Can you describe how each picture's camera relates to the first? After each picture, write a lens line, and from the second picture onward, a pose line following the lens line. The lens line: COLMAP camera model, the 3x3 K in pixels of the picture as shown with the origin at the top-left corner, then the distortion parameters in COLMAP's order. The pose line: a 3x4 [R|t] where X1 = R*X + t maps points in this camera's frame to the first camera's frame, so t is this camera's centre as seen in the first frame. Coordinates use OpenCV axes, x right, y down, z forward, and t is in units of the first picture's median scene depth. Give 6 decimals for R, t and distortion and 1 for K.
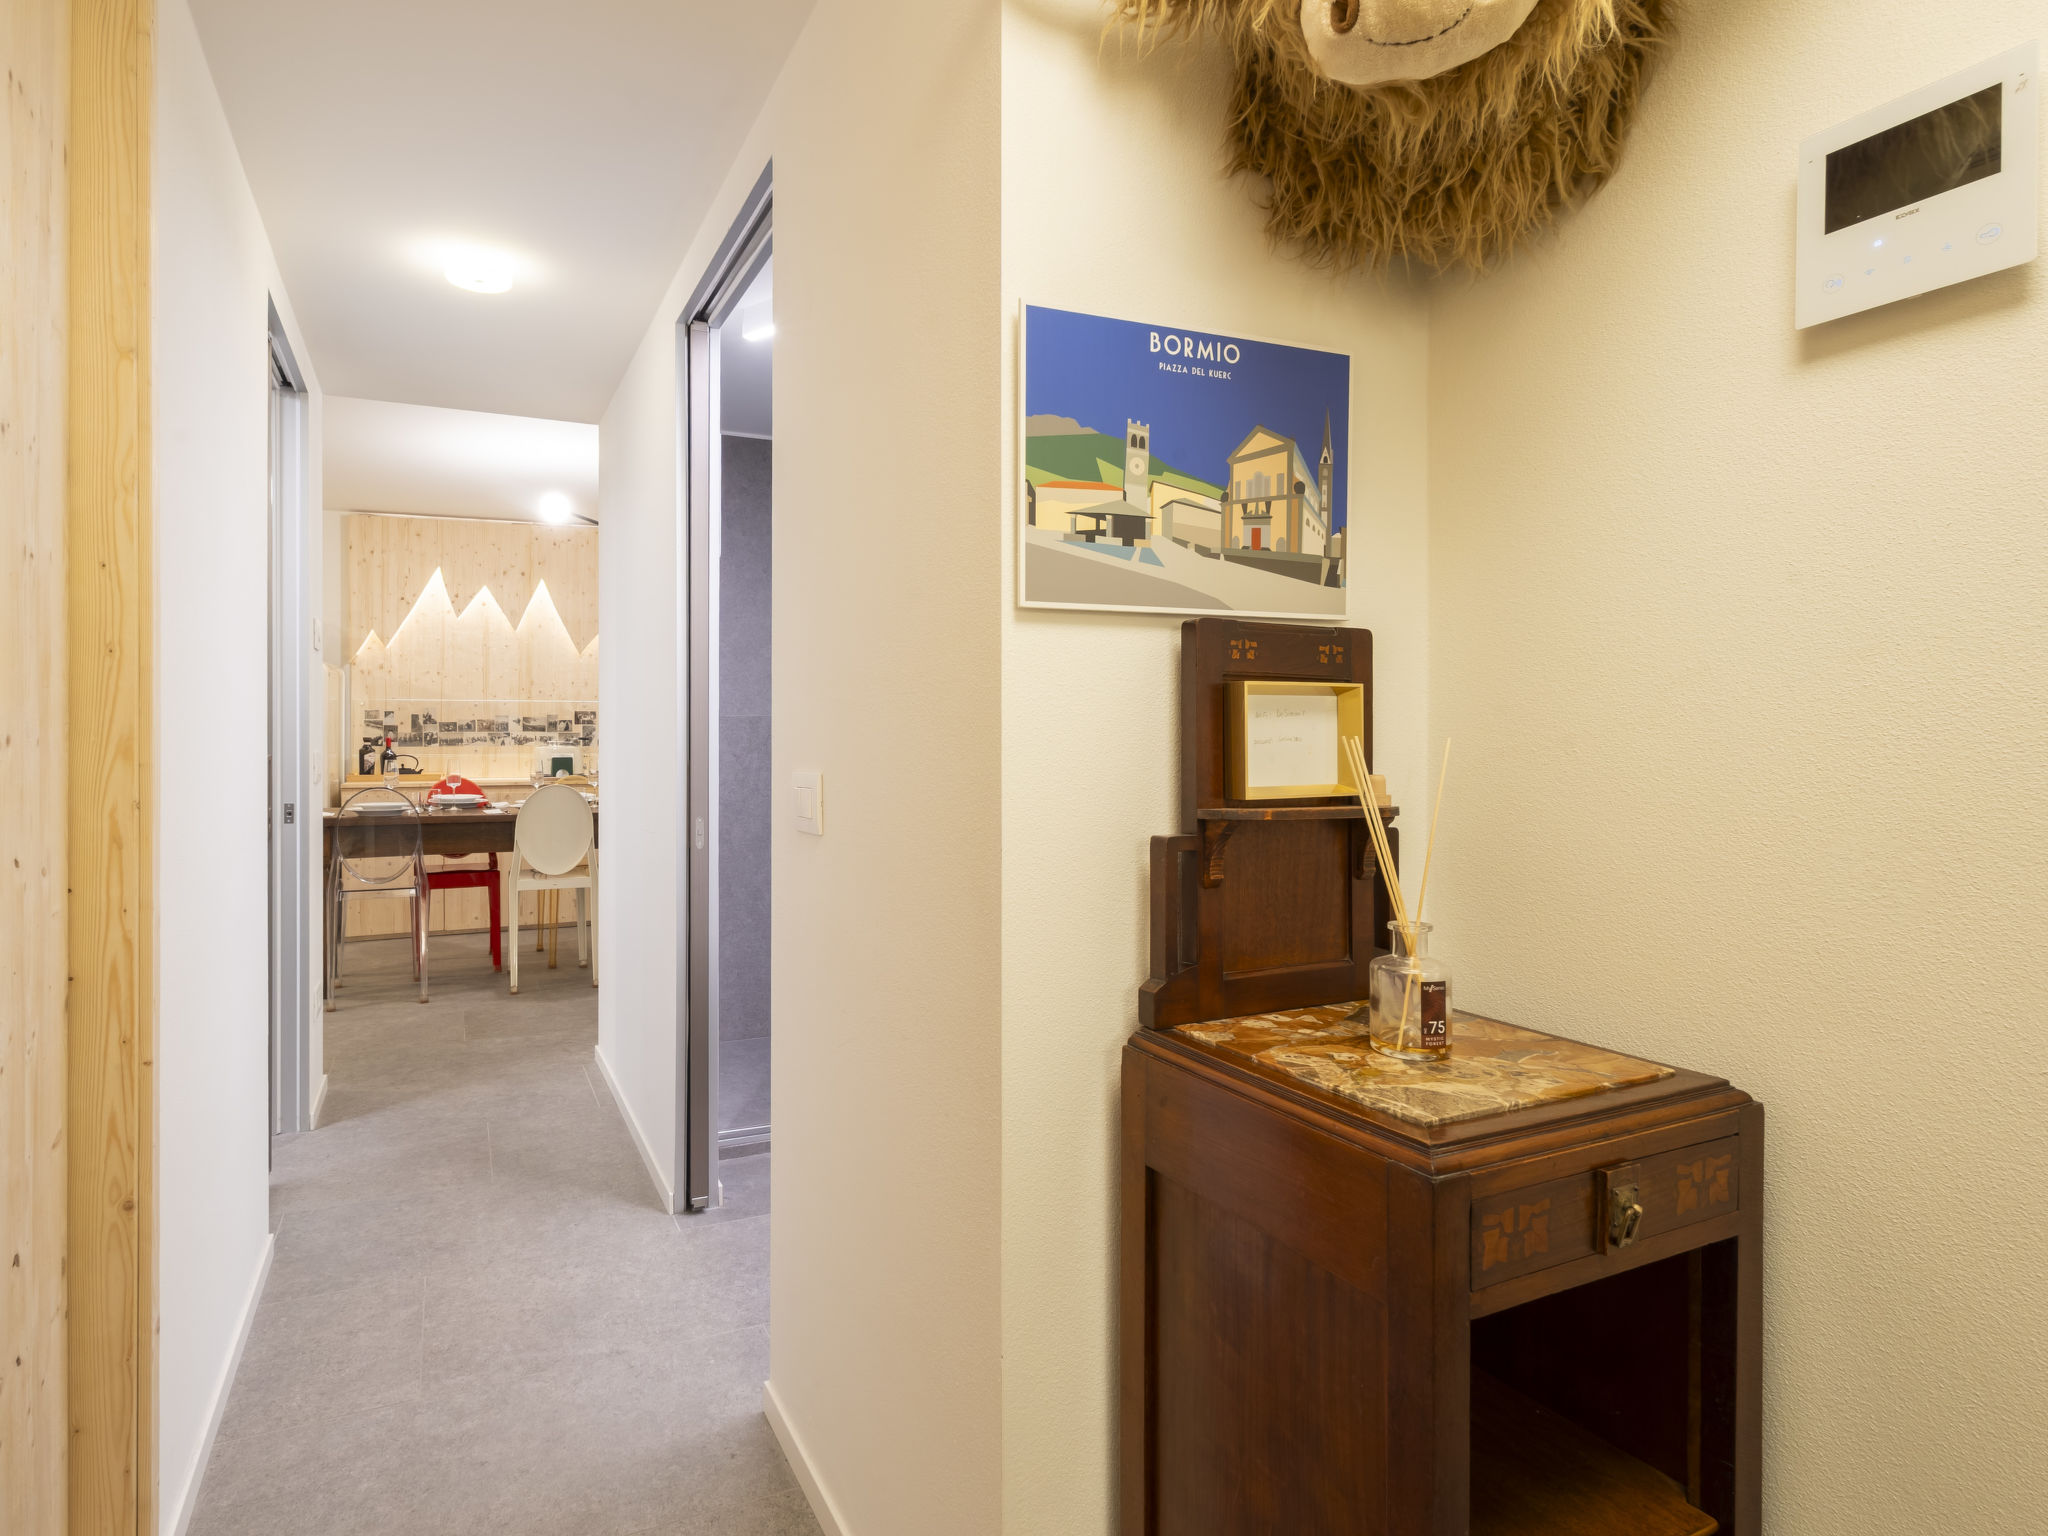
lens RADIAL K [[1099.3, 0, 916.8], [0, 1099.3, 747.8], [0, 0, 1]] dist [0.005702, -0.000026]
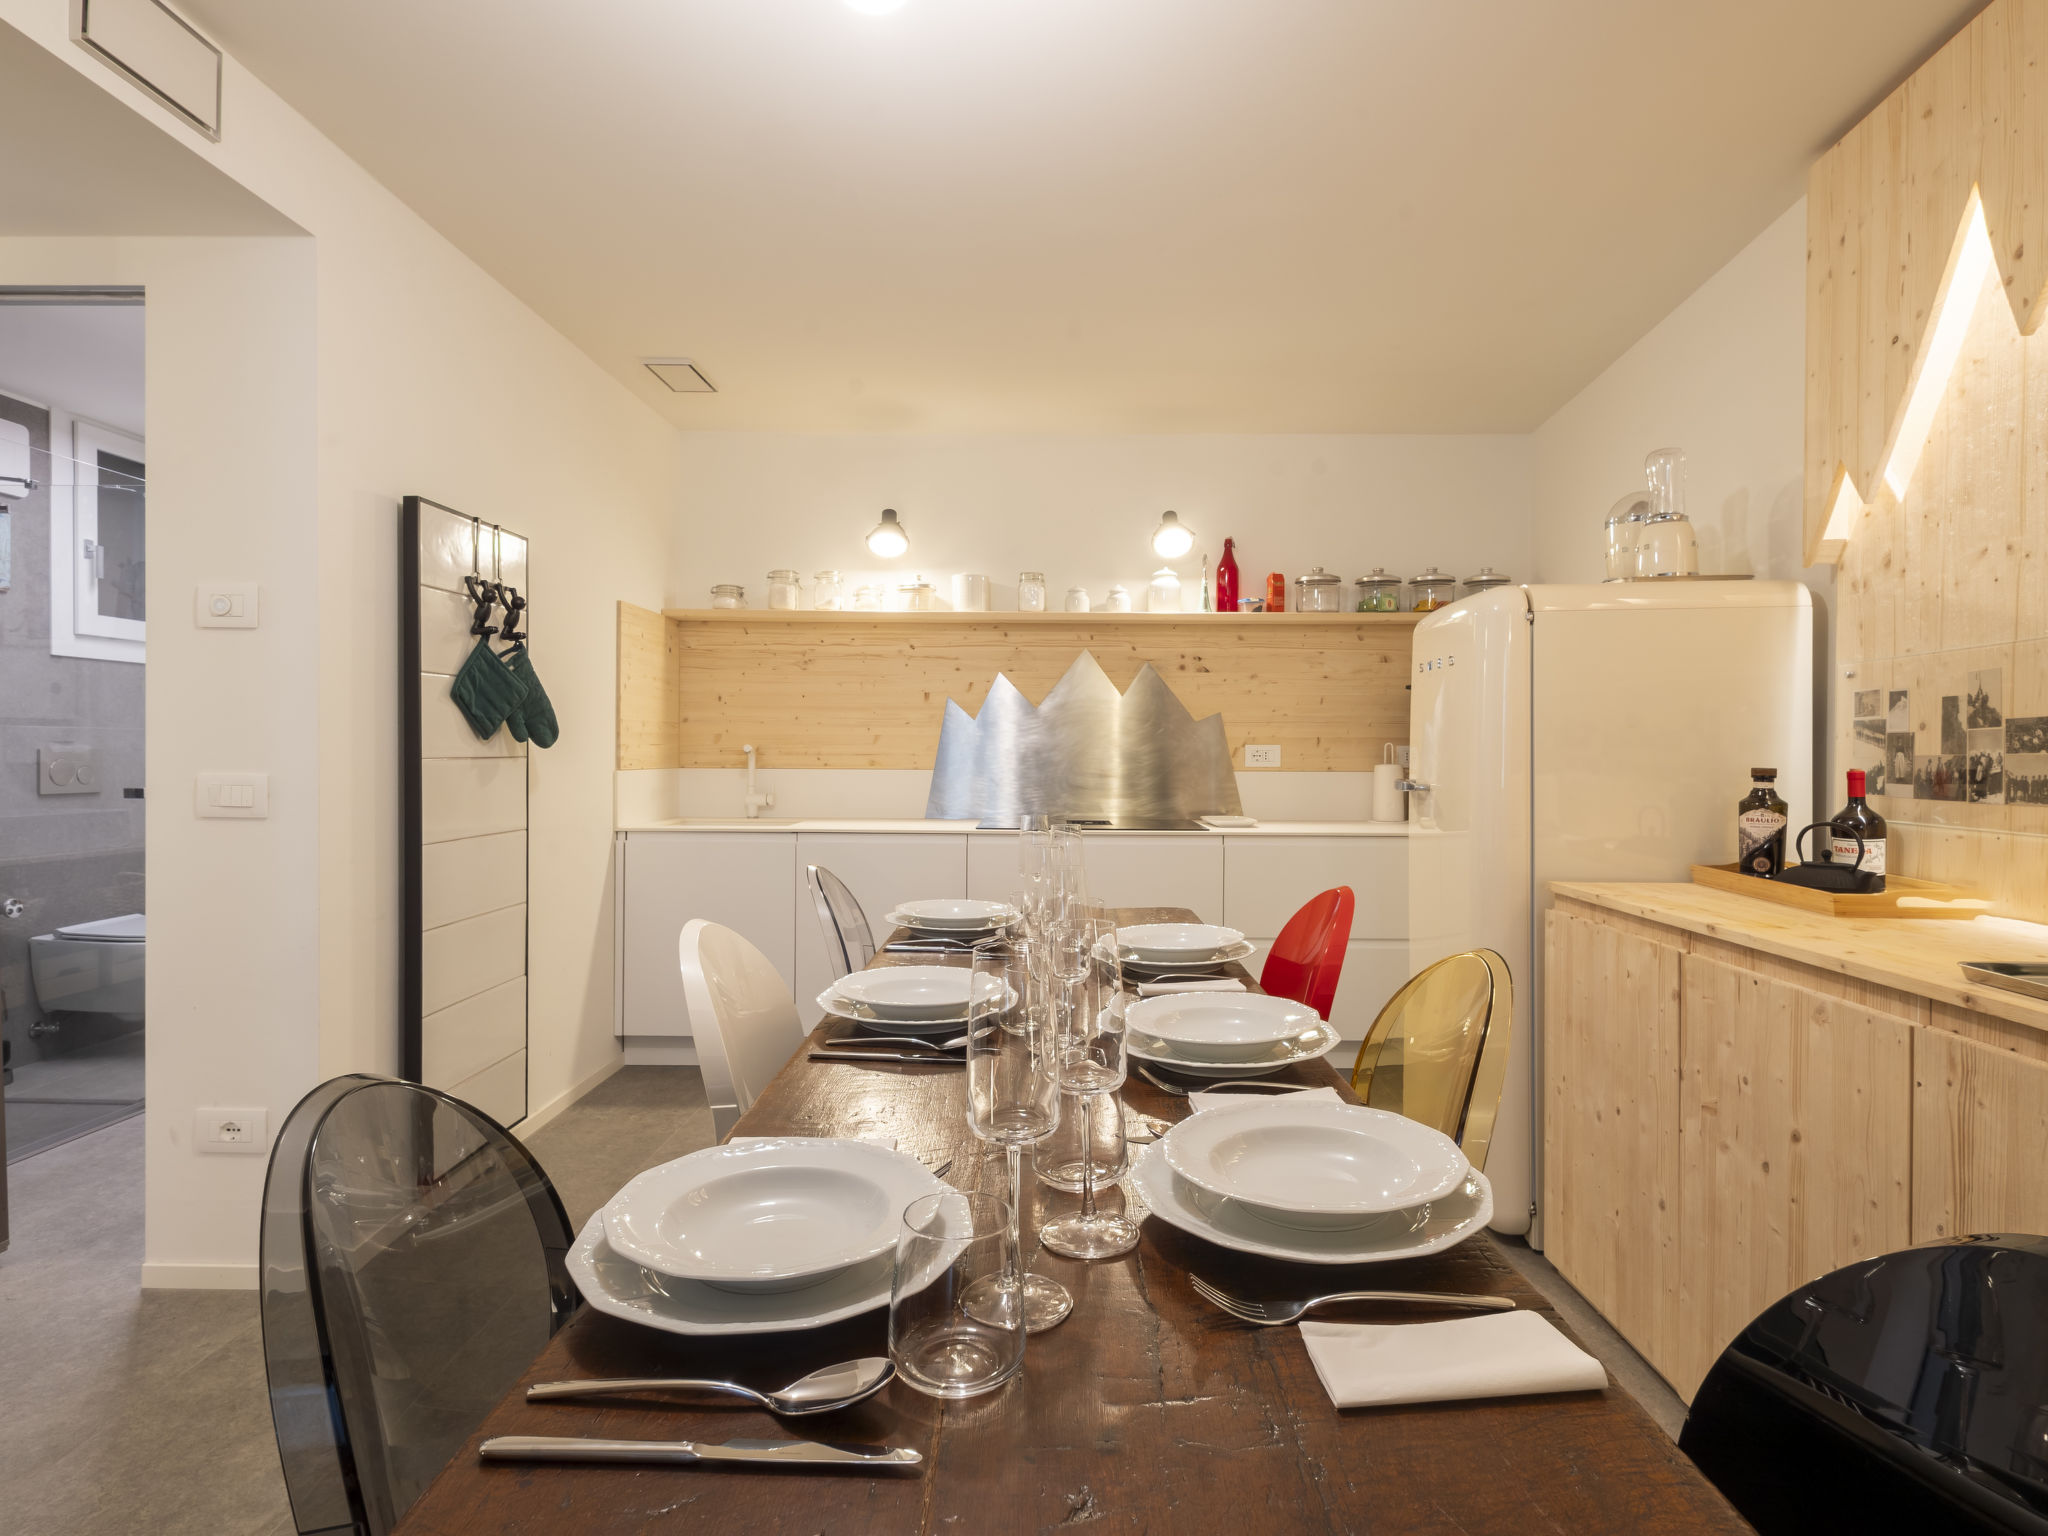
lens RADIAL K [[1065.8, 0, 1003.5], [0, 1065.8, 759.1], [0, 0, 1]] dist [0.004067, -0.000164]
pose [[-0.443411, 0.004175, -0.896309, -0.069008], [-0.013956, 0.999836, 0.011561, -0.012628], [0.896210, 0.017636, -0.443280, 0.902347]]
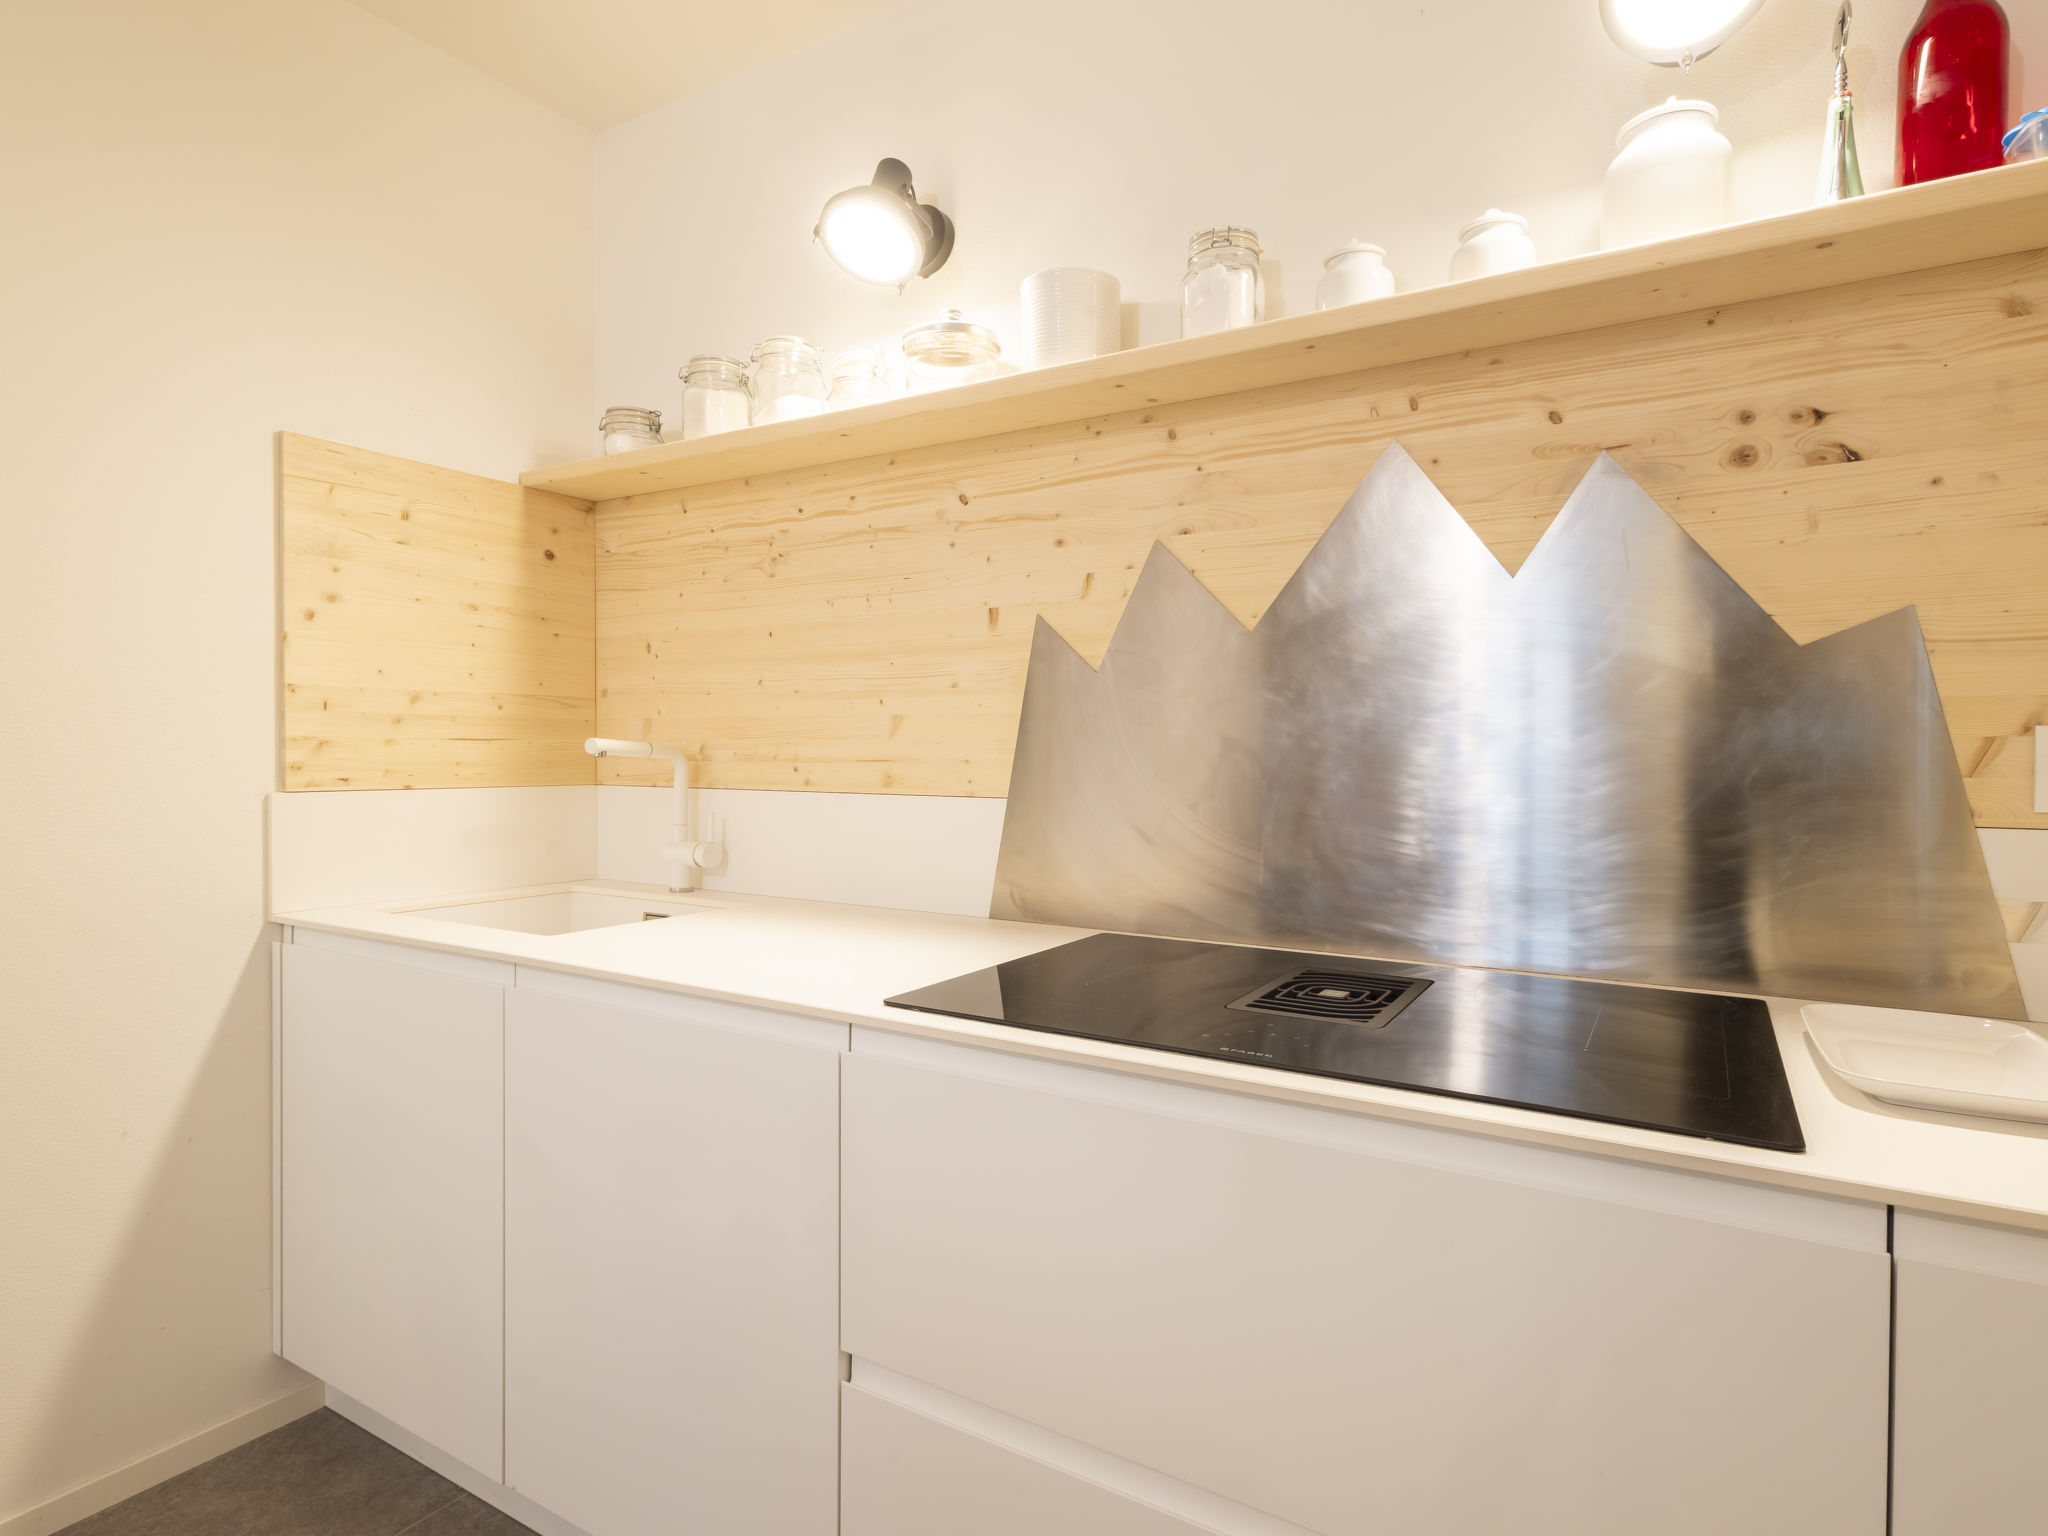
lens RADIAL K [[992.2, 0, 1108.5], [0, 992.2, 770.5], [0, 0, 1]] dist [0.001762, 0.000135]
pose [[-0.815747, 0.003175, -0.578400, -0.519876], [-0.012559, 0.999652, 0.023200, -0.011032], [0.578272, 0.026189, -0.815423, 0.786534]]
